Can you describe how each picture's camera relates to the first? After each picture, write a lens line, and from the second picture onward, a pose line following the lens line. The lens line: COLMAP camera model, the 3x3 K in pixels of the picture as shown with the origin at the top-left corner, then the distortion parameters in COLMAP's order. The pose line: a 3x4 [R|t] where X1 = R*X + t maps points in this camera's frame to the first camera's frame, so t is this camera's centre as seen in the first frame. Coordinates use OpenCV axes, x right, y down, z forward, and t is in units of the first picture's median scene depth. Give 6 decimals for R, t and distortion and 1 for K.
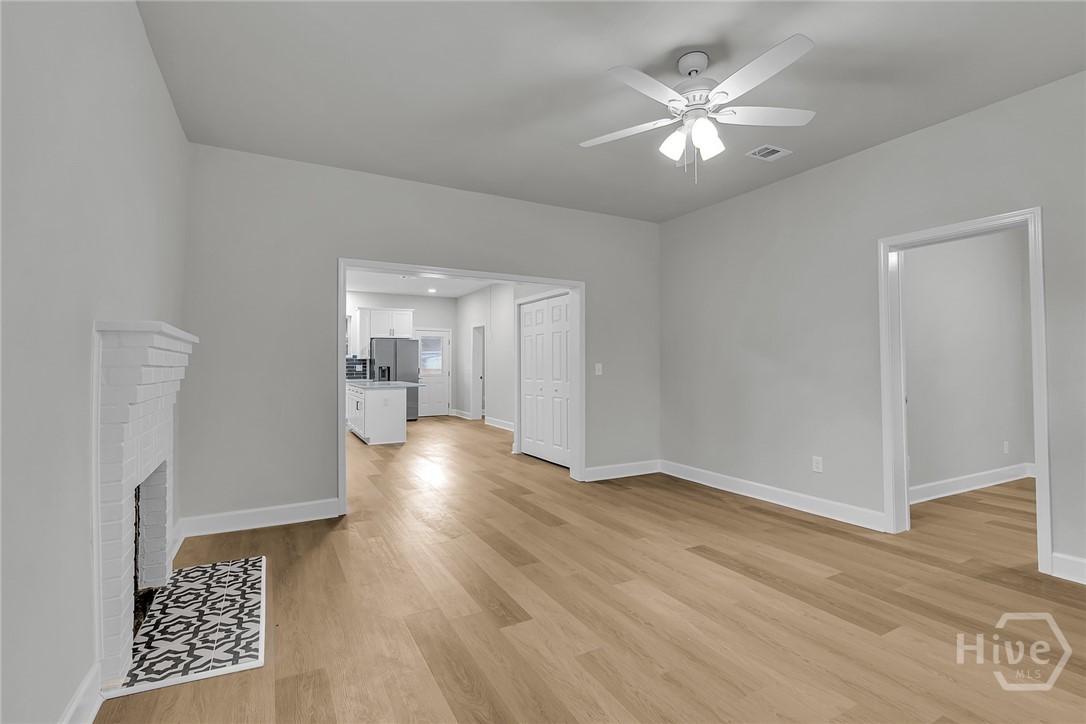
lens RADIAL K [[489.3, 0, 544.4], [0, 489.3, 358.1], [0, 0, 1]] dist [0.005407, -0.000656]
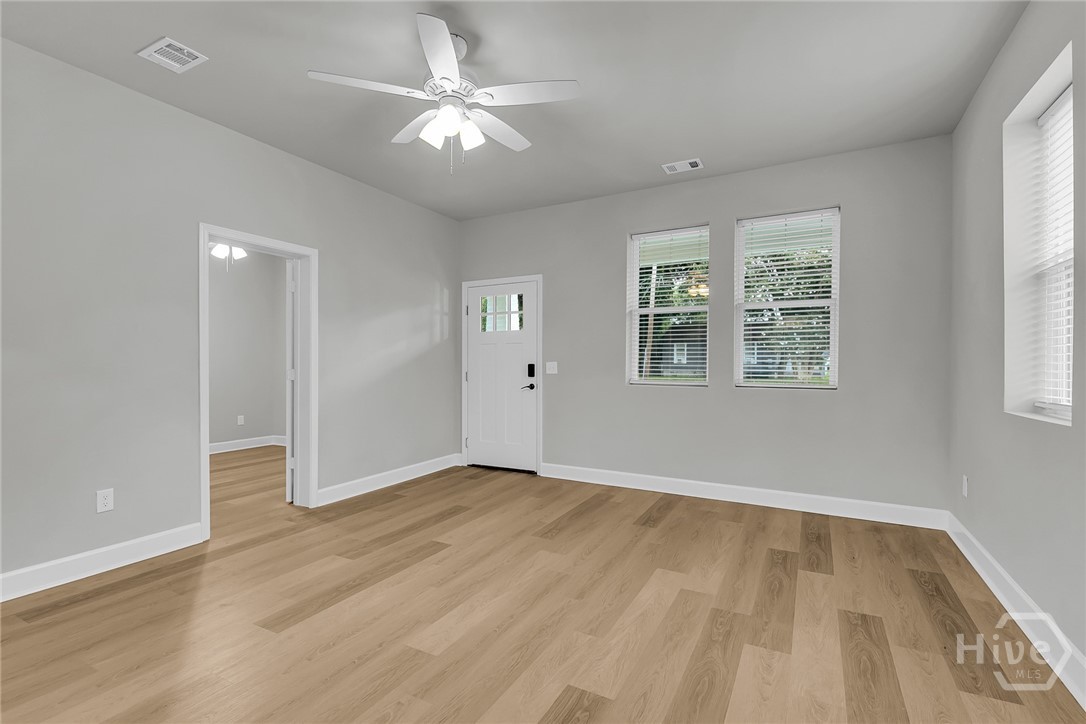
lens RADIAL K [[489.3, 0, 549.2], [0, 489.3, 363.4], [0, 0, 1]] dist [0.005407, -0.000656]
pose [[-0.529893, 0.000779, 0.848064, -0.551109], [-0.011209, 0.999906, -0.007922, 0.024197], [-0.847990, -0.013704, -0.529835, 1.192743]]
